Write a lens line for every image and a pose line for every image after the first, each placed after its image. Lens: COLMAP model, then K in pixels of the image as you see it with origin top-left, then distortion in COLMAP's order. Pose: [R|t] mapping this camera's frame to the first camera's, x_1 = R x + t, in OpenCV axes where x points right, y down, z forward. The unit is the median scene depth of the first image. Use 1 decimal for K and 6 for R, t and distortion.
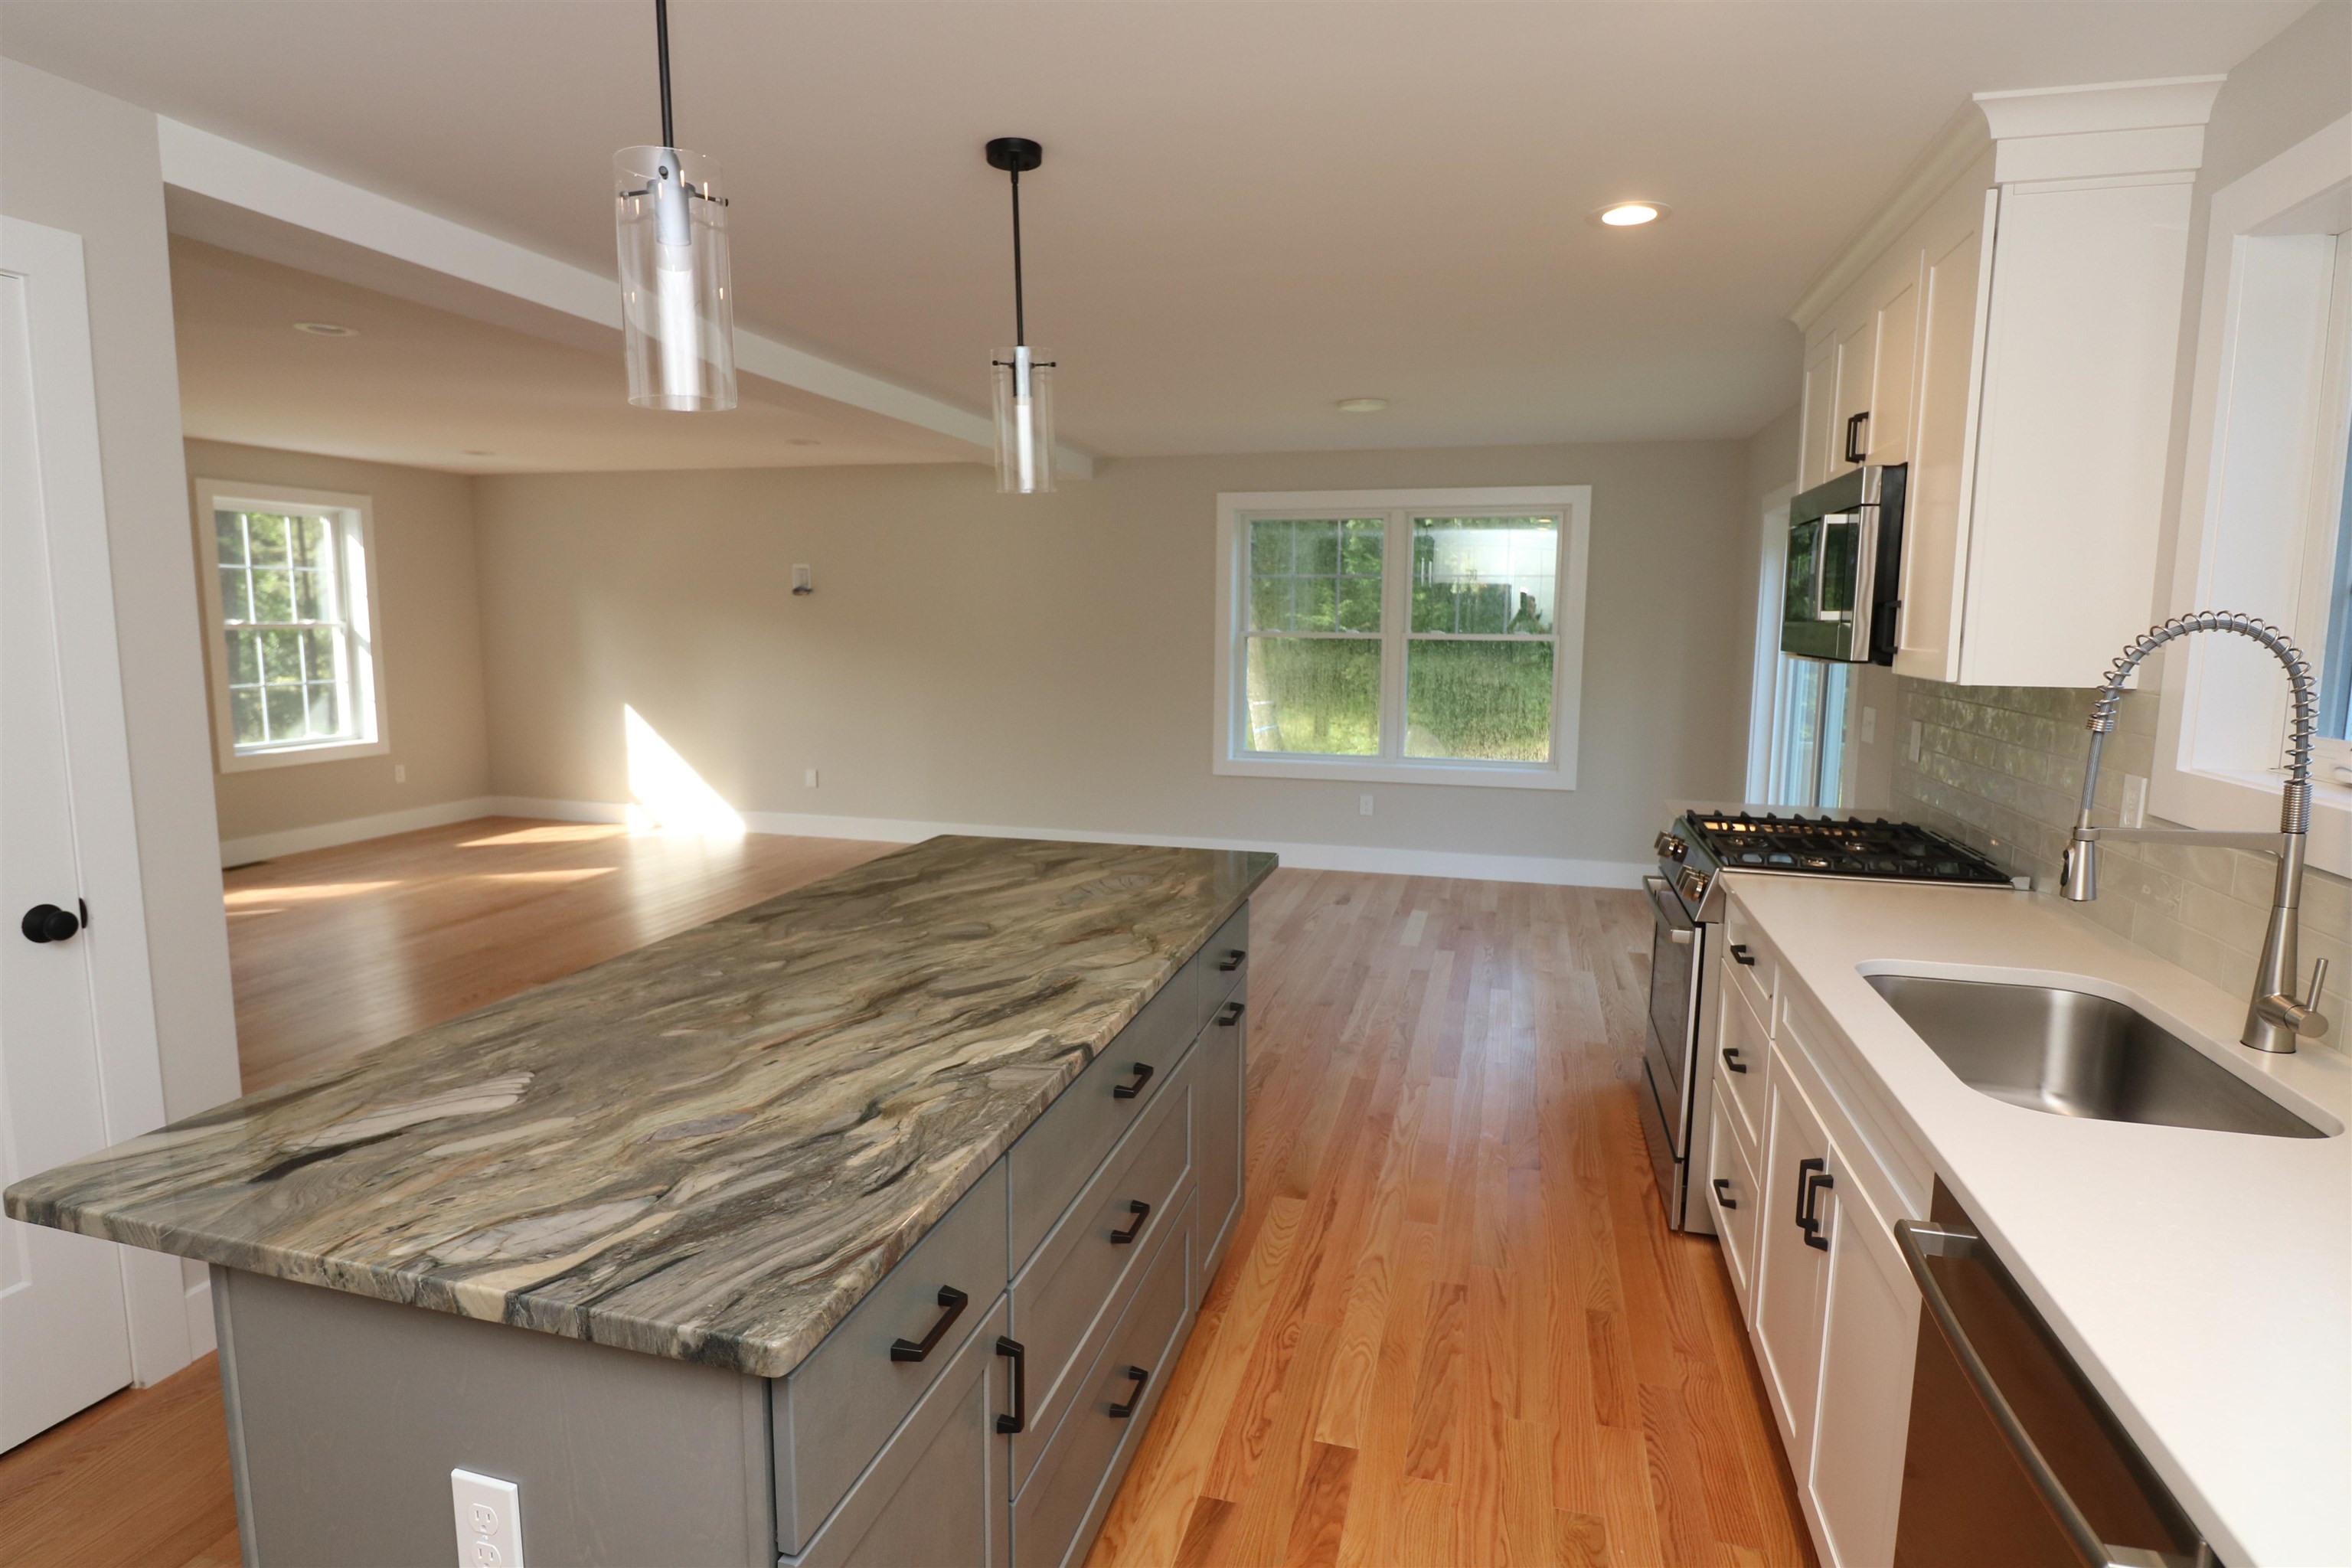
lens RADIAL K [[1229.8, 0, 1163.4], [0, 1229.8, 766.3], [0, 0, 1]] dist [0.002242, -0.012432]
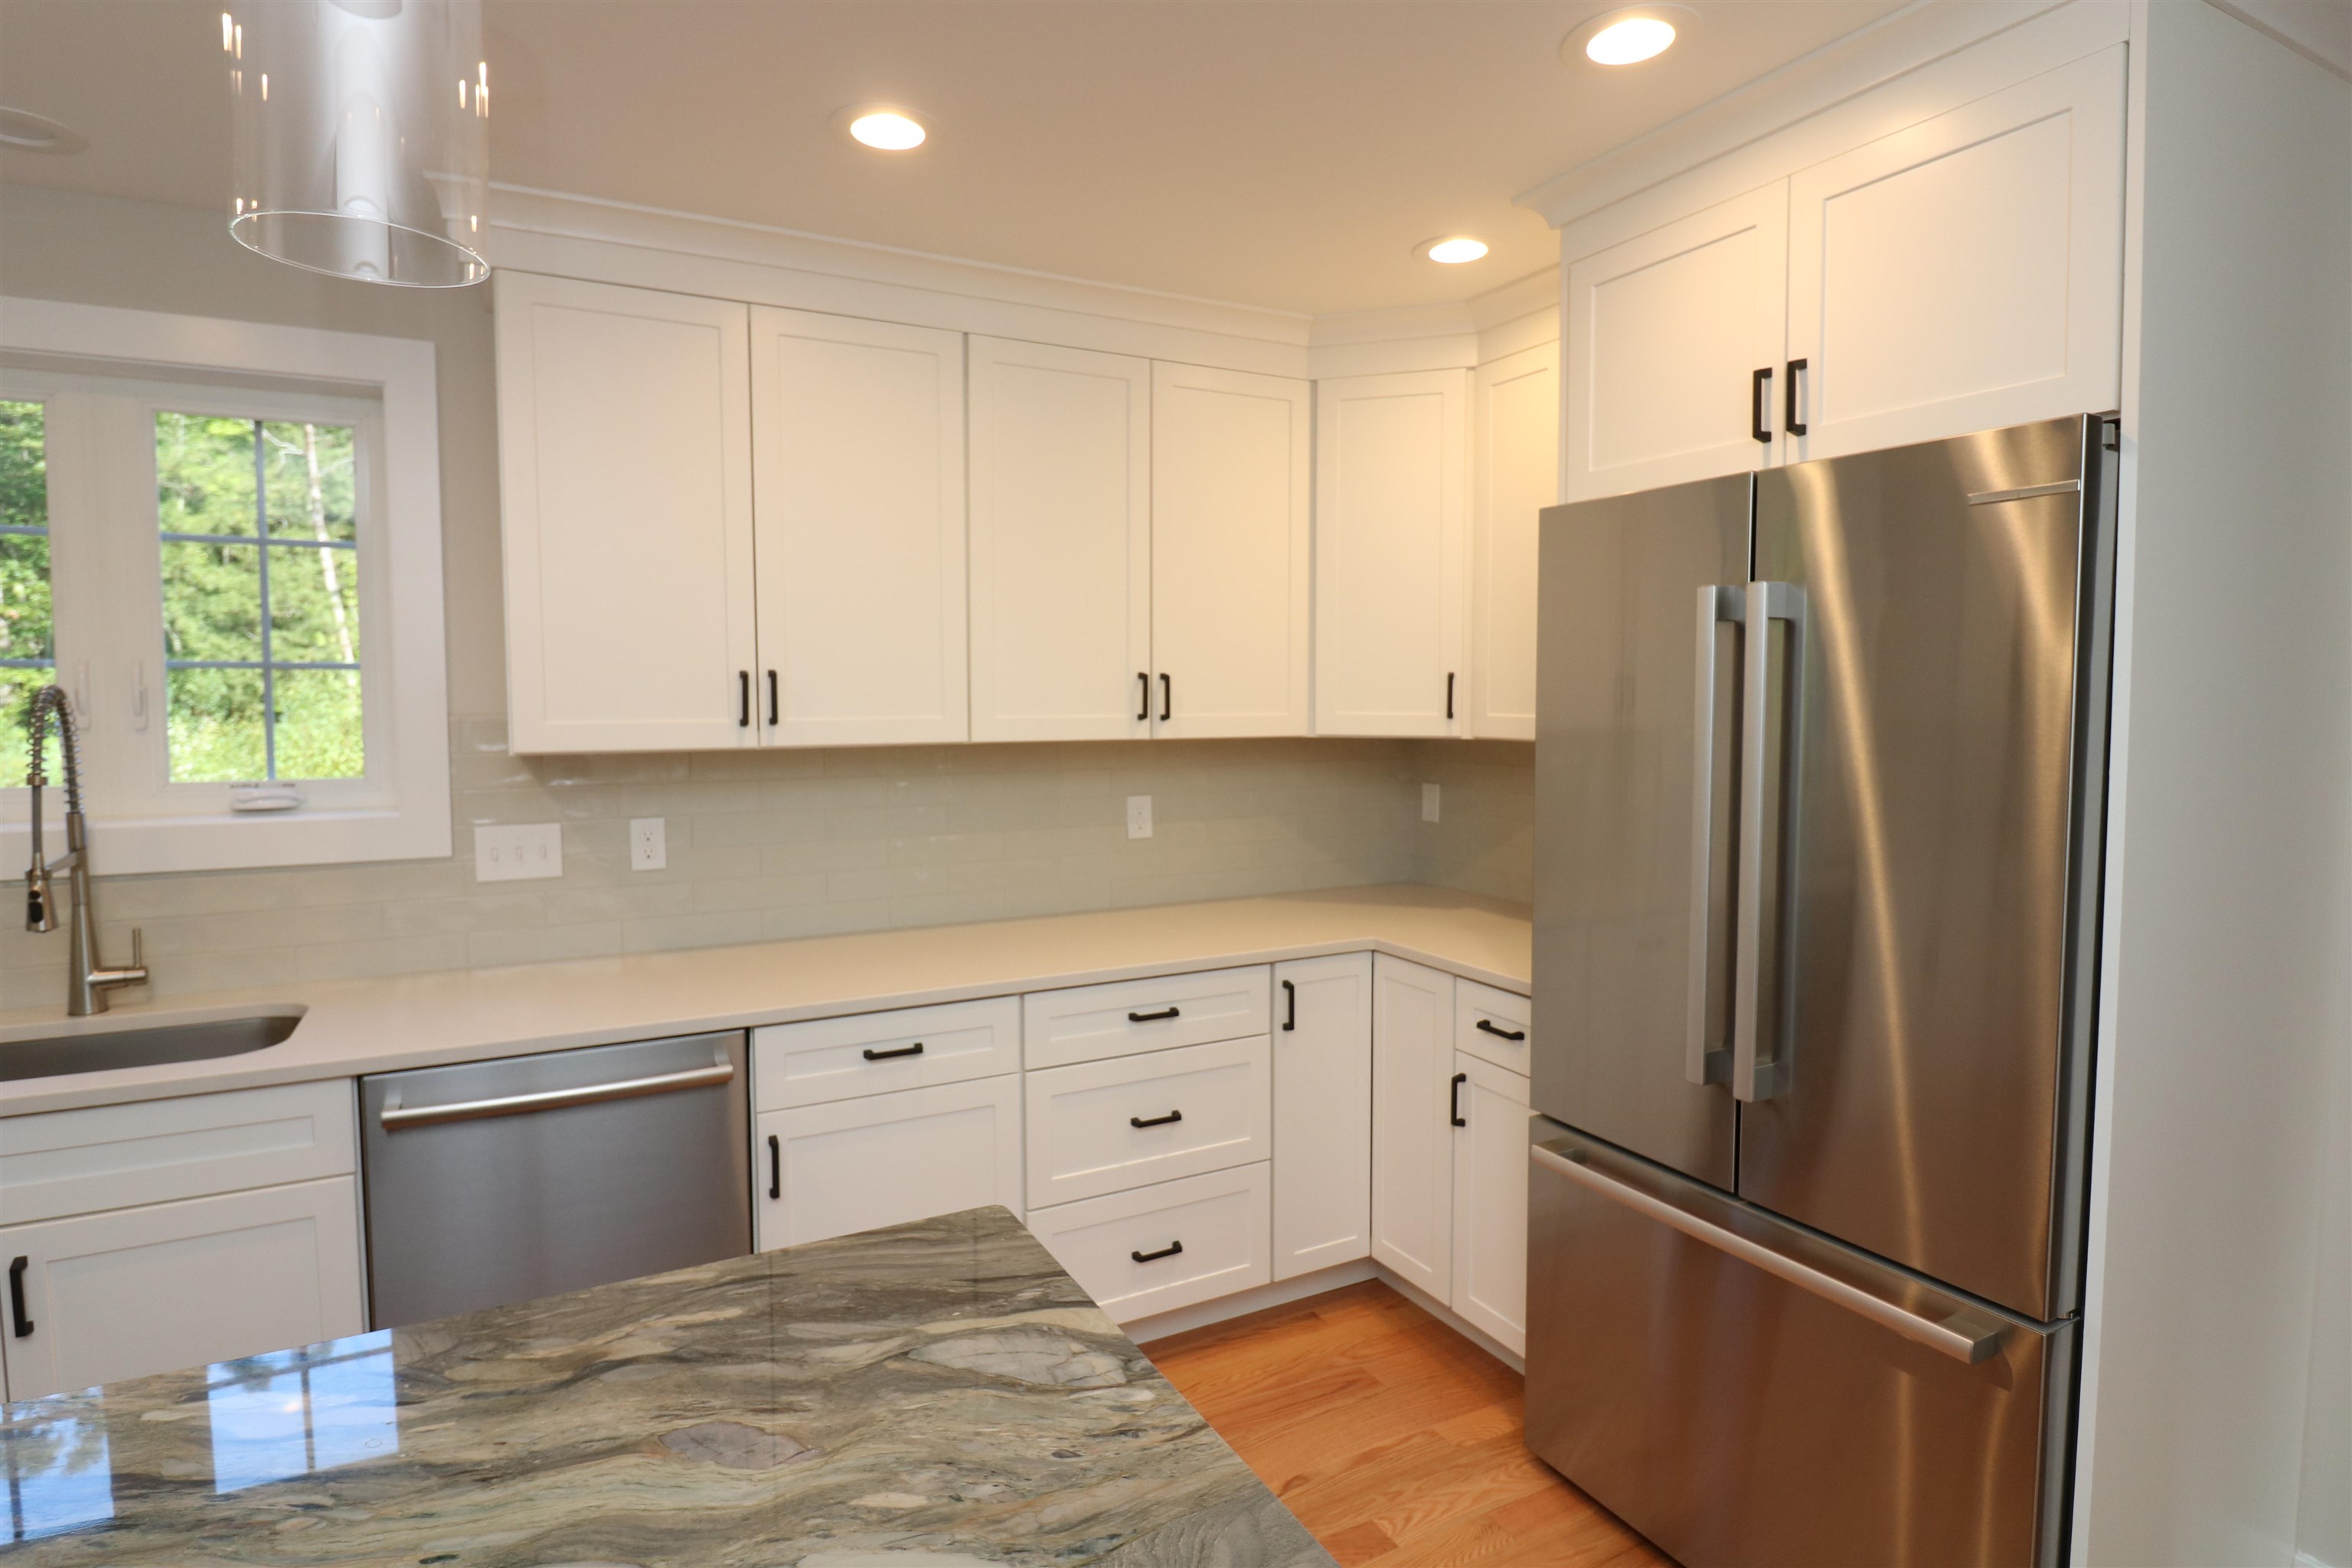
lens RADIAL K [[1229.8, 0, 1169.3], [0, 1229.8, 764.3], [0, 0, 1]] dist [0.002242, -0.012432]
pose [[-0.692798, -0.053710, 0.719128, -0.938093], [0.084611, 0.984280, 0.155026, -0.154134], [-0.716150, 0.168248, -0.677363, 1.129615]]
